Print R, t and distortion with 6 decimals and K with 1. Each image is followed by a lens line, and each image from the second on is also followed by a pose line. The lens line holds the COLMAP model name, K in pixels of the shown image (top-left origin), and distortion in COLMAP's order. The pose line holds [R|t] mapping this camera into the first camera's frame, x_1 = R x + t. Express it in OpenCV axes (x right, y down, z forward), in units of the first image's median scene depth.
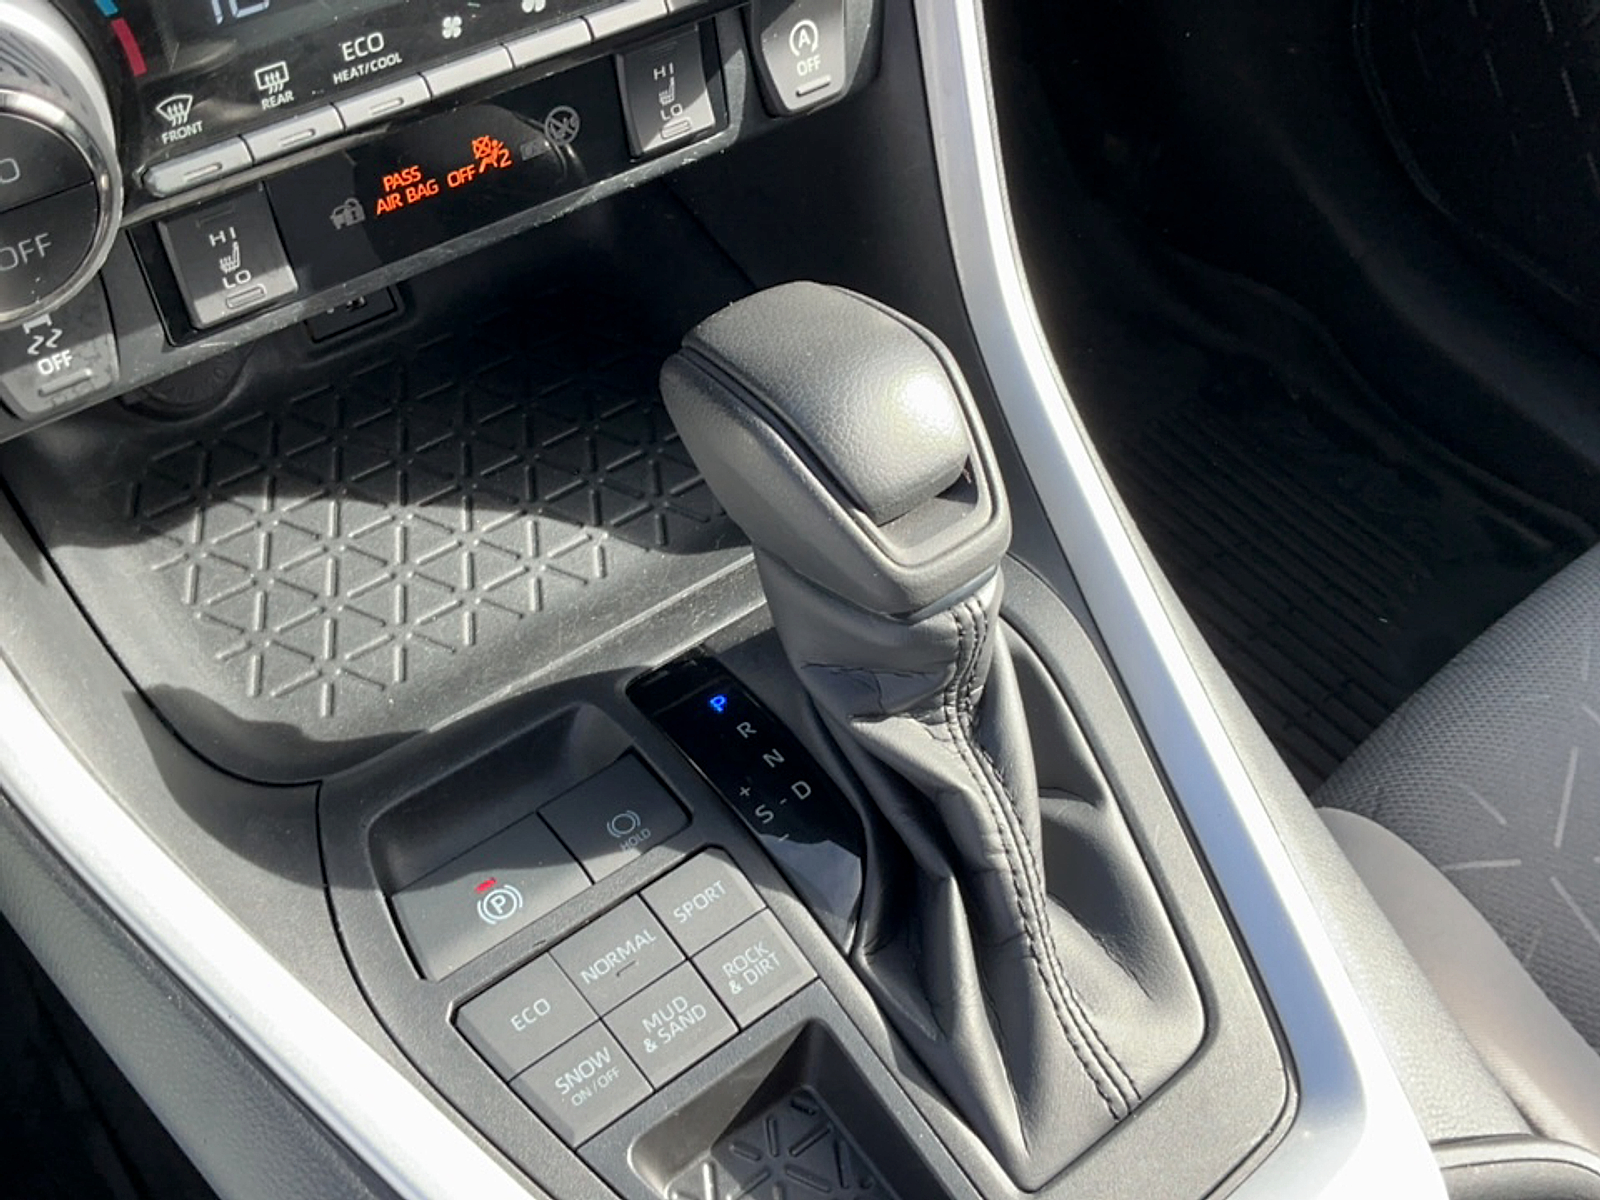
lens RADIAL K [[1666.9, 0, 799.8], [0, 1666.9, 595.1], [0, 0, 1]] dist [0.143610, -0.336045]
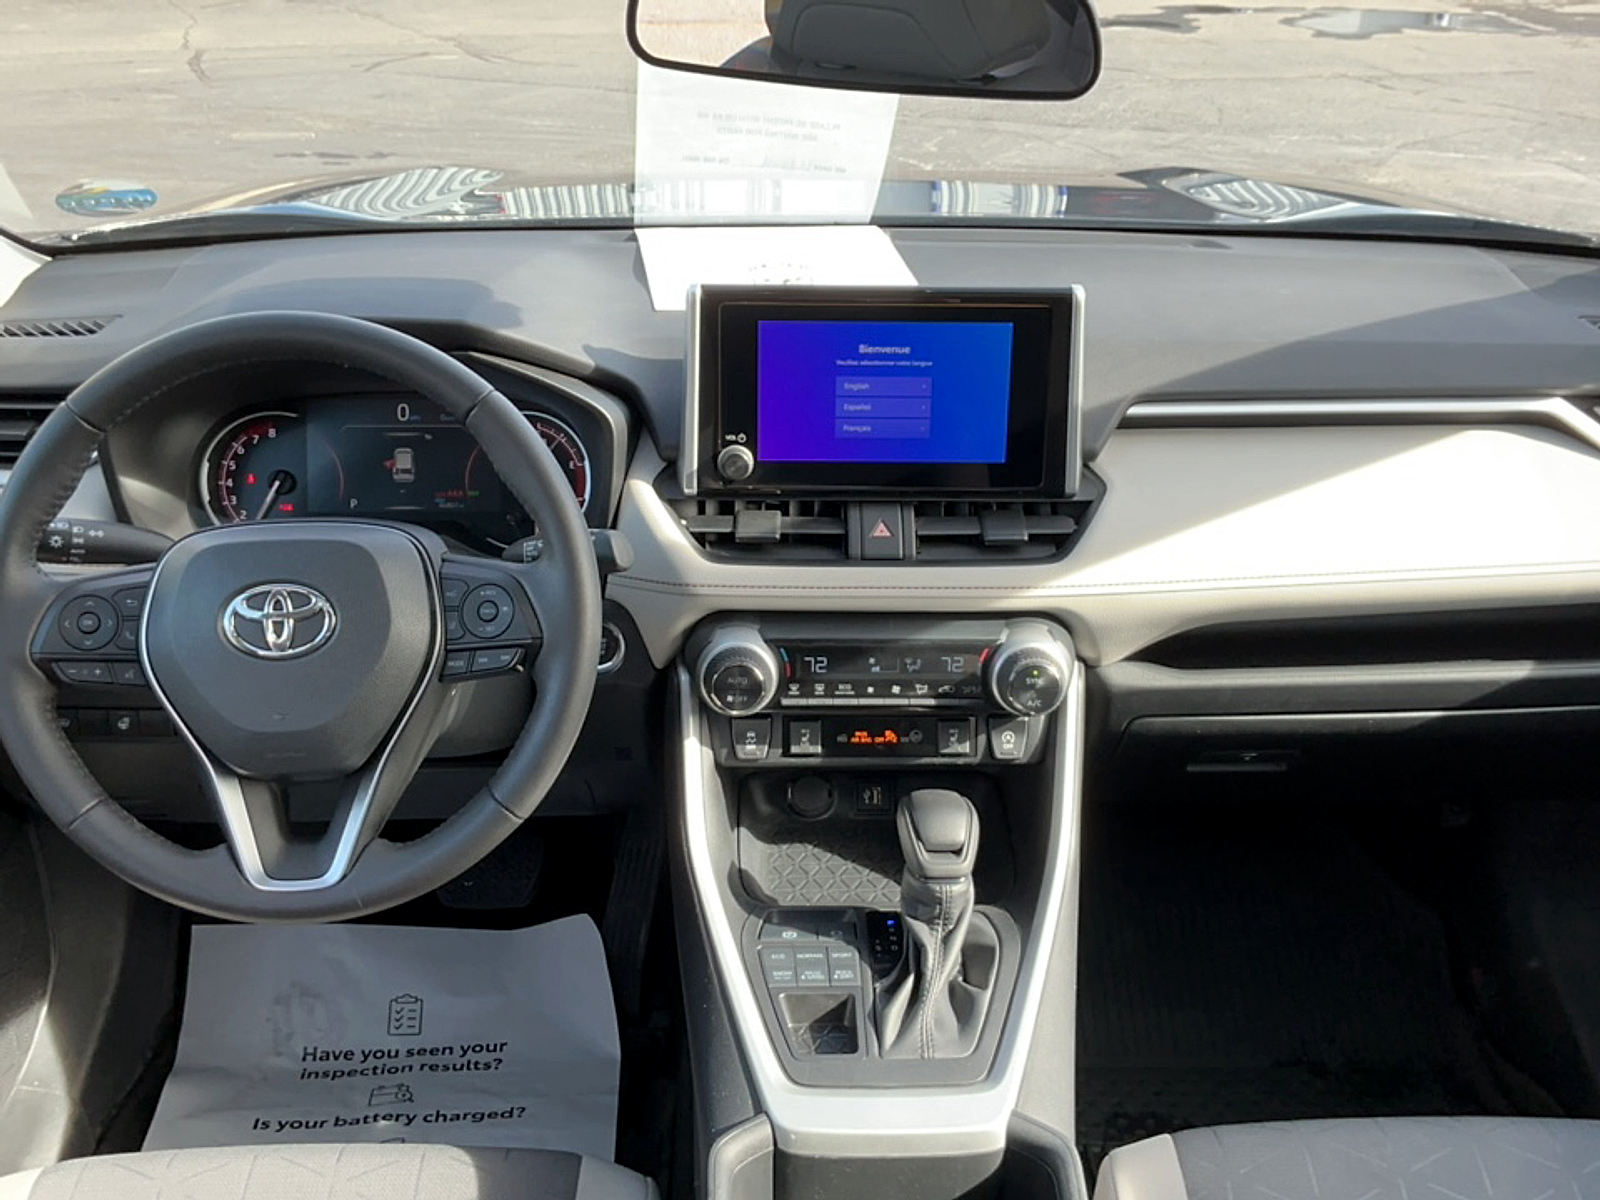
lens RADIAL K [[1711.1, 0, 770.6], [0, 1711.1, 595.5], [0, 0, 1]] dist [0.178082, 0.004561]
pose [[0.791650, 0.180684, -0.583647, 1.561170], [-0.441138, 0.829959, -0.341416, 0.769251], [0.422714, 0.527751, 0.736744, -1.741407]]
